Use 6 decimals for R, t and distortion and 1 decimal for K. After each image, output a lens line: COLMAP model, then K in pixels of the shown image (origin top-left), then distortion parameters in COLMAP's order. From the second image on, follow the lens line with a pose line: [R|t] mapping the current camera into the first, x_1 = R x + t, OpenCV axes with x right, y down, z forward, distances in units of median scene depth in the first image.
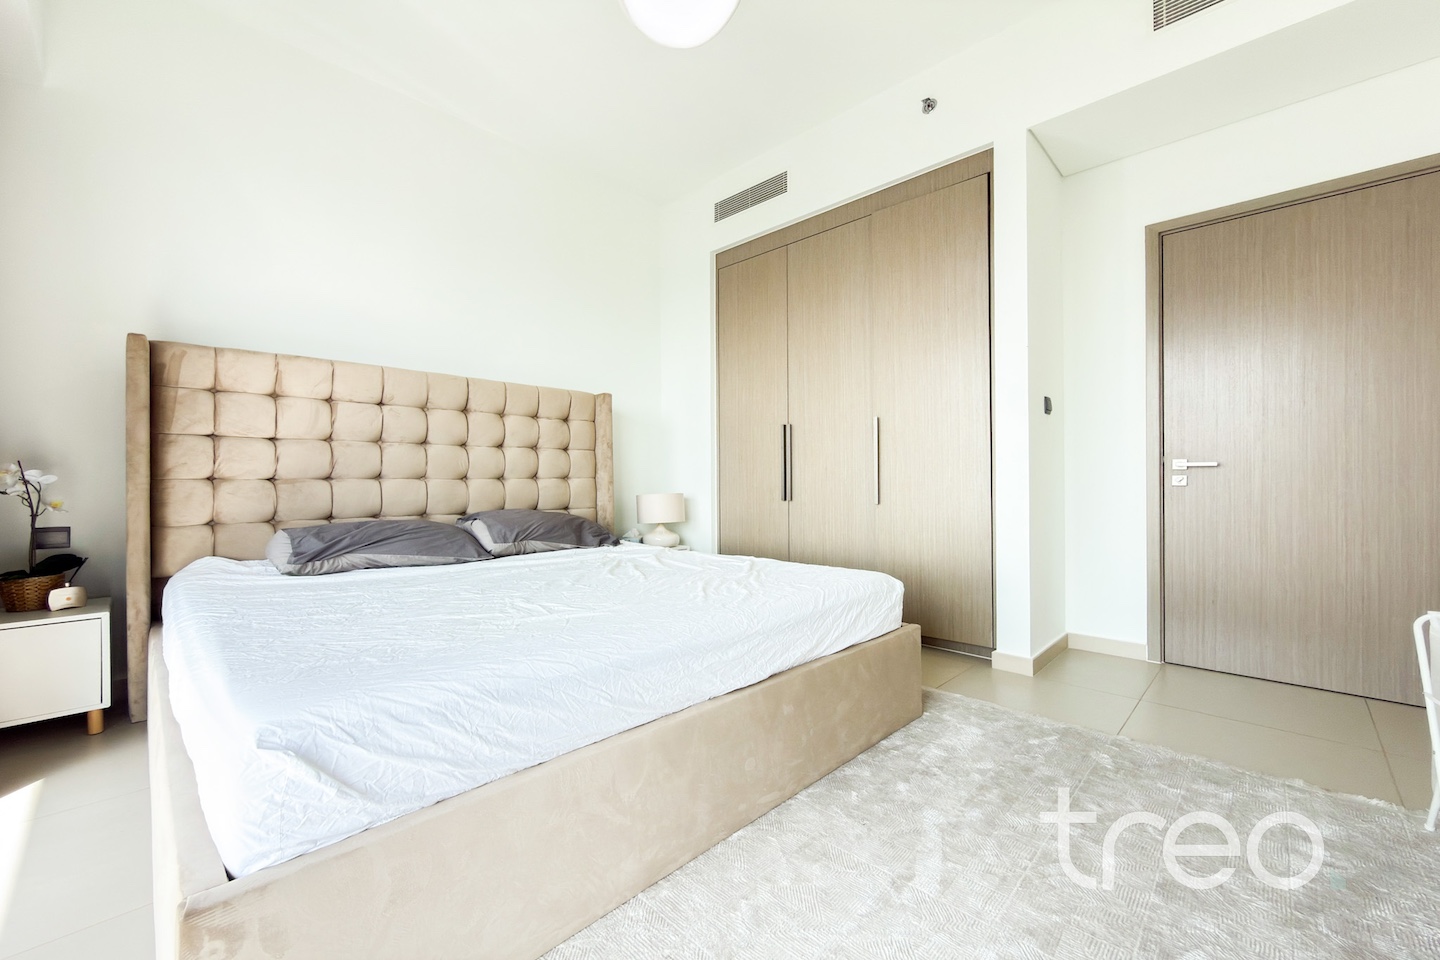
lens RADIAL K [[570.9, 0, 720.0], [0, 570.9, 480.0], [0, 0, 1]] dist [-0.000753, -0.000079]
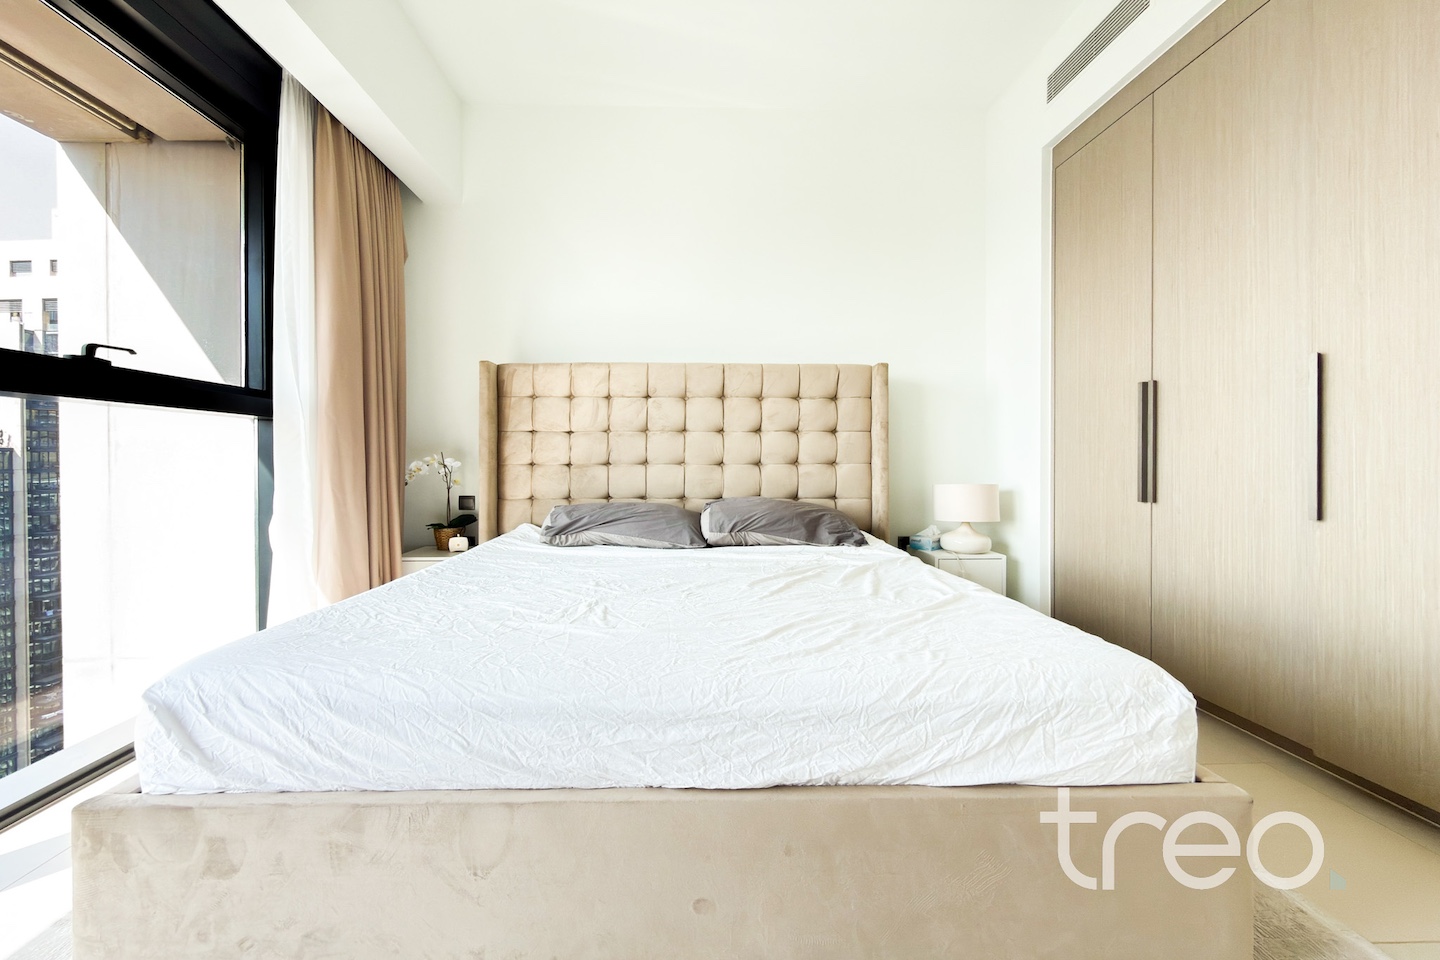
lens RADIAL K [[576.5, 0, 714.6], [0, 576.5, 469.6], [0, 0, 1]] dist [-0.000194, -0.000100]
pose [[0.722907, 0.016243, -0.690755, 0.294480], [-0.002688, 0.999782, 0.020696, -0.016707], [0.690941, -0.013104, 0.722793, 0.296959]]
